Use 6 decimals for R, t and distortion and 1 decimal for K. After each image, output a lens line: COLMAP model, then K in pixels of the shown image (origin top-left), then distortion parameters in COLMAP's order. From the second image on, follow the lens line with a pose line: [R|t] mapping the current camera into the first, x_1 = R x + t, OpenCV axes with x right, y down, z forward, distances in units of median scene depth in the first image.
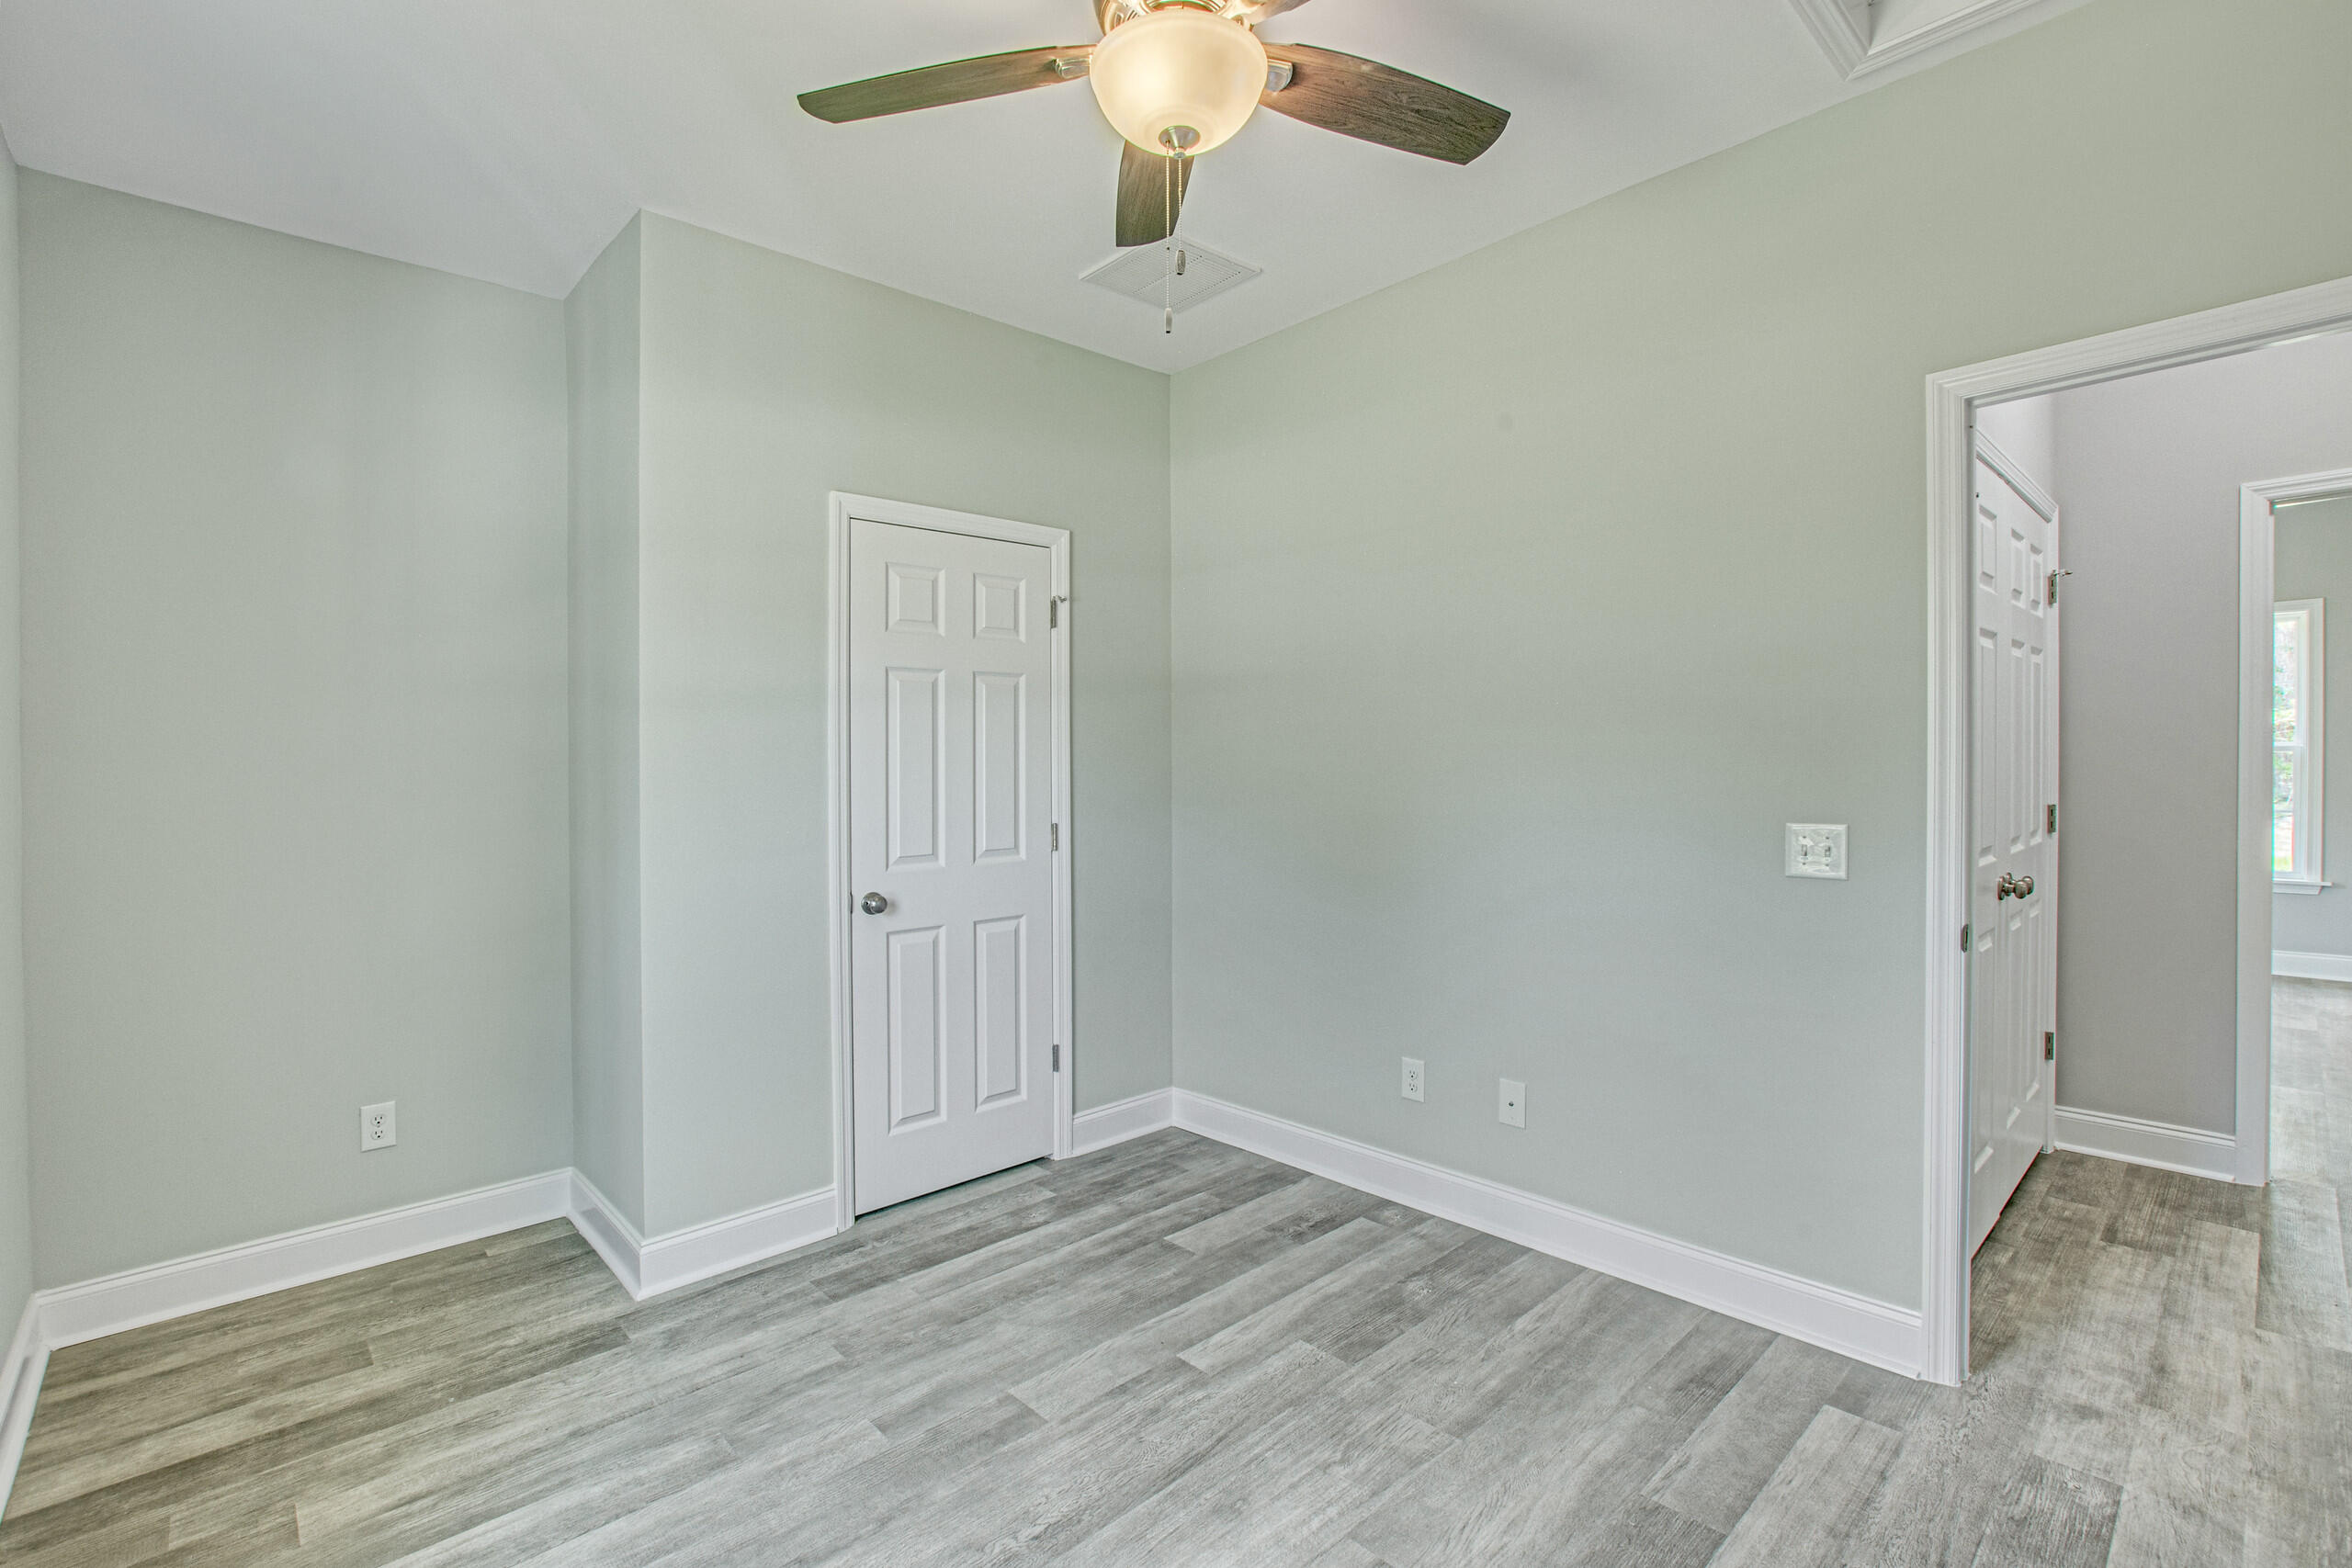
lens RADIAL K [[1033.3, 0, 1153.3], [0, 1033.3, 784.9], [0, 0, 1]] dist [-0.020129, 0.001236]
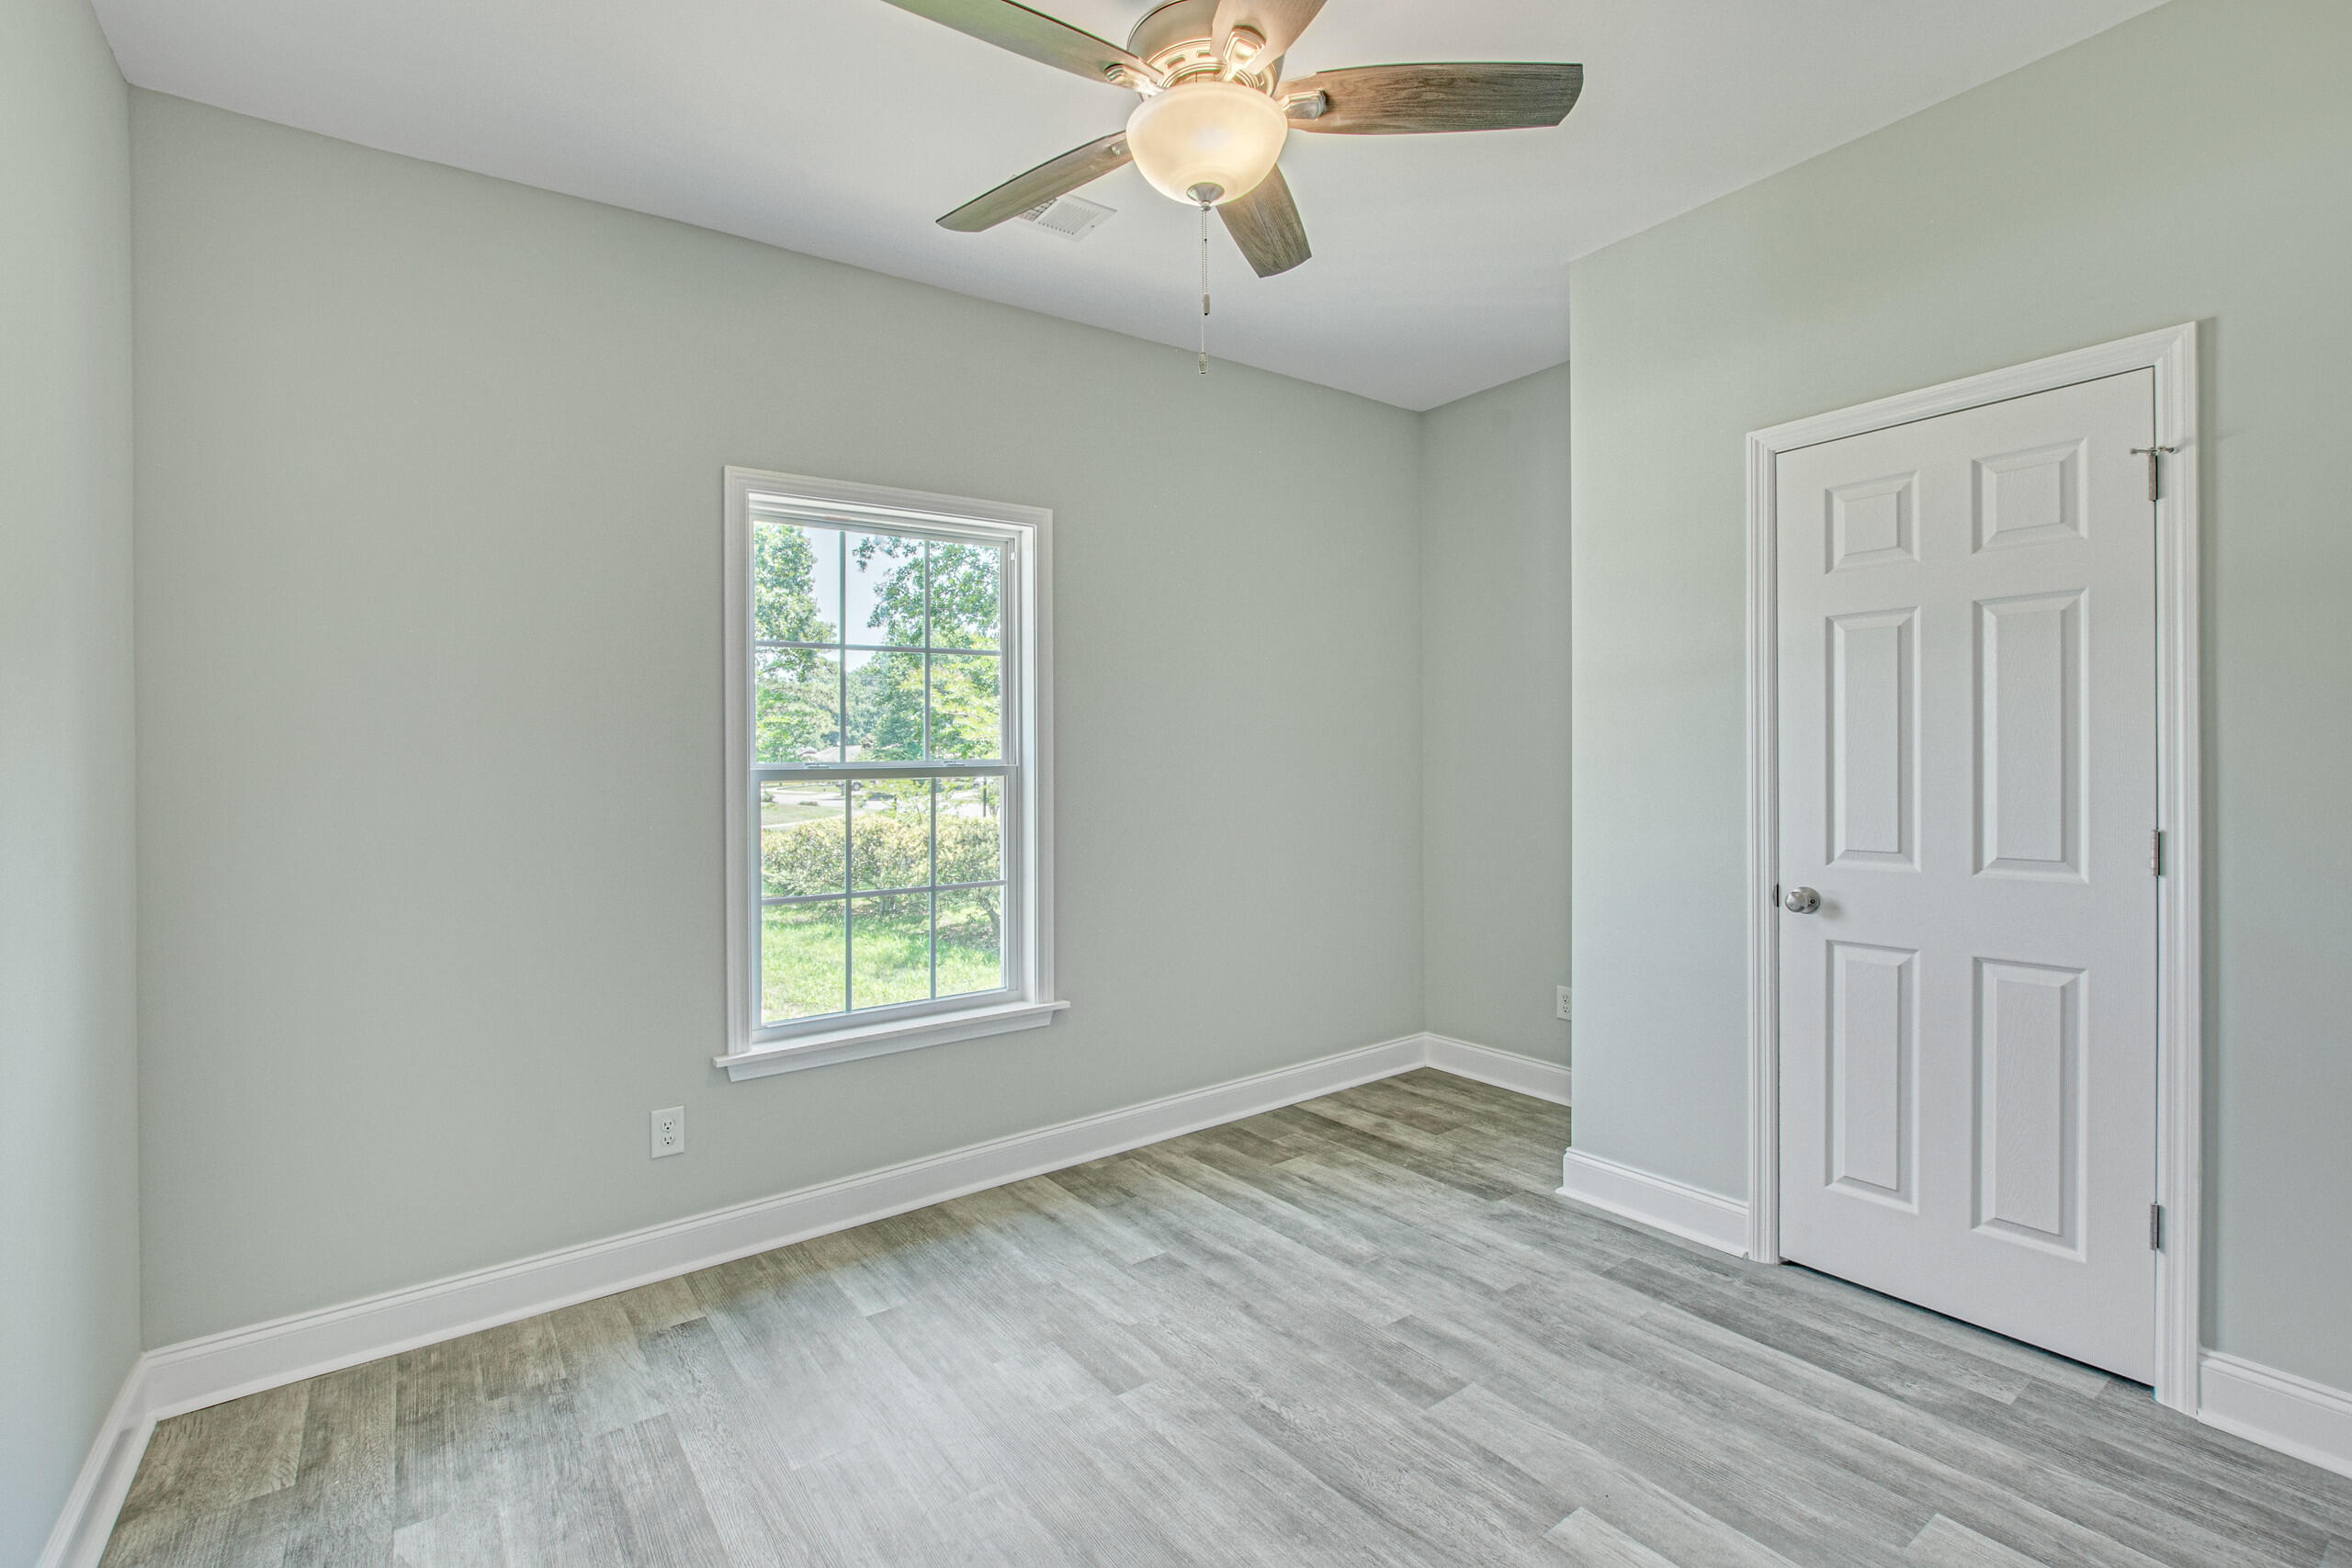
lens RADIAL K [[1065.2, 0, 1225.8], [0, 1065.2, 739.5], [0, 0, 1]] dist [-0.002223, -0.000167]
pose [[-0.066411, 0.003134, -0.997787, 0.747231], [0.006335, 0.999976, 0.002719, -0.026842], [0.997772, -0.006140, -0.066429, 0.698671]]
